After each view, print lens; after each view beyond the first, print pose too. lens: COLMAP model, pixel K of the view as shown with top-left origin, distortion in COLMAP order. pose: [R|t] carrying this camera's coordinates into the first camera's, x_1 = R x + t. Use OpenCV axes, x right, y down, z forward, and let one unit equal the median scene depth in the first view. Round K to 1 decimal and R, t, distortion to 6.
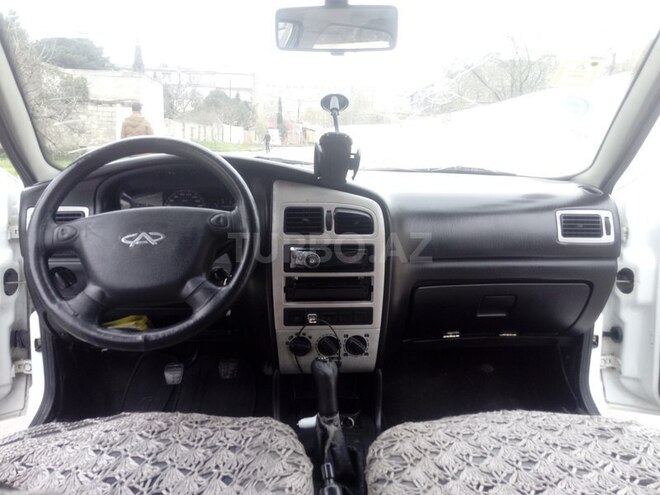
lens RADIAL K [[500.9, 0, 327.0], [0, 500.9, 245.3], [0, 0, 1]] dist [0.025242, -0.014560]
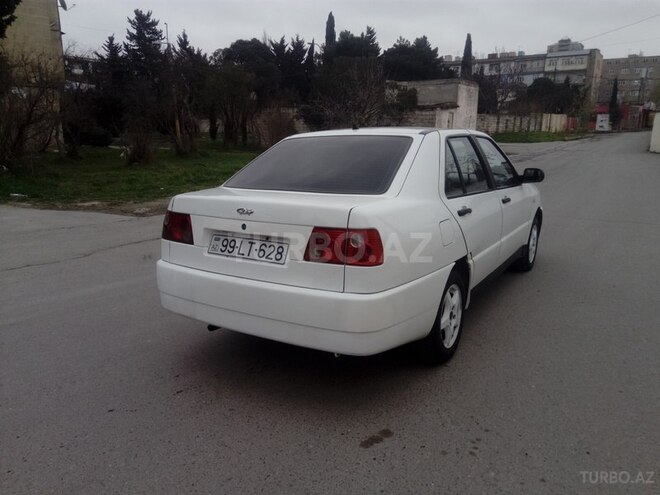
lens RADIAL K [[500.9, 0, 327.0], [0, 500.9, 245.3], [0, 0, 1]] dist [0.025242, -0.014560]
pose [[0.818540, 0.095778, -0.566409, 0.025904], [-0.082855, 0.995377, 0.048579, 0.004301], [0.568443, 0.007165, 0.822692, -0.045968]]
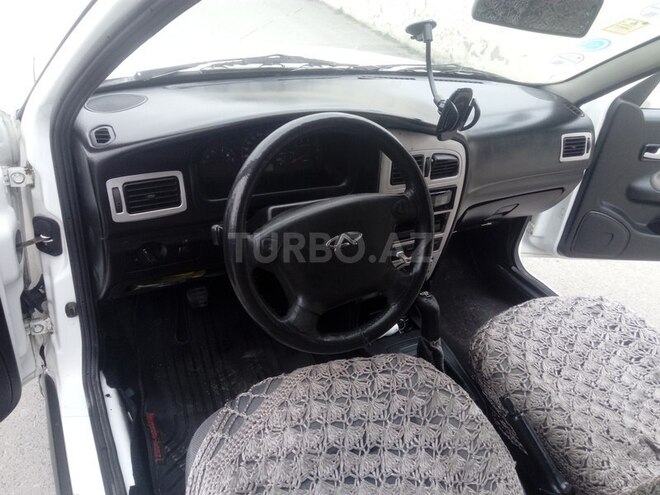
lens RADIAL K [[500.9, 0, 327.0], [0, 500.9, 245.3], [0, 0, 1]] dist [0.025242, -0.014560]
pose [[0.889418, -0.144422, 0.433680, -0.819156], [-0.048421, 0.913667, 0.403570, -0.390098], [-0.454524, -0.379941, 0.805638, 0.255585]]
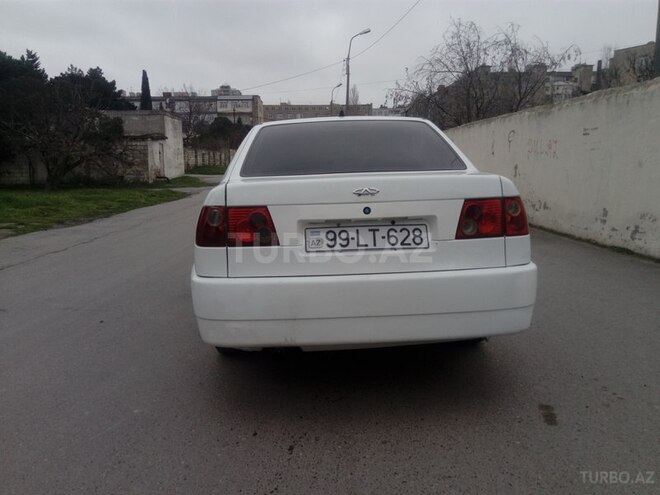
lens RADIAL K [[500.9, 0, 327.0], [0, 500.9, 245.3], [0, 0, 1]] dist [0.025242, -0.014560]
pose [[0.999051, -0.043103, -0.006310, -0.000506], [0.042863, 0.998496, -0.034185, 0.007960], [0.007774, 0.033882, 0.999396, -0.048700]]
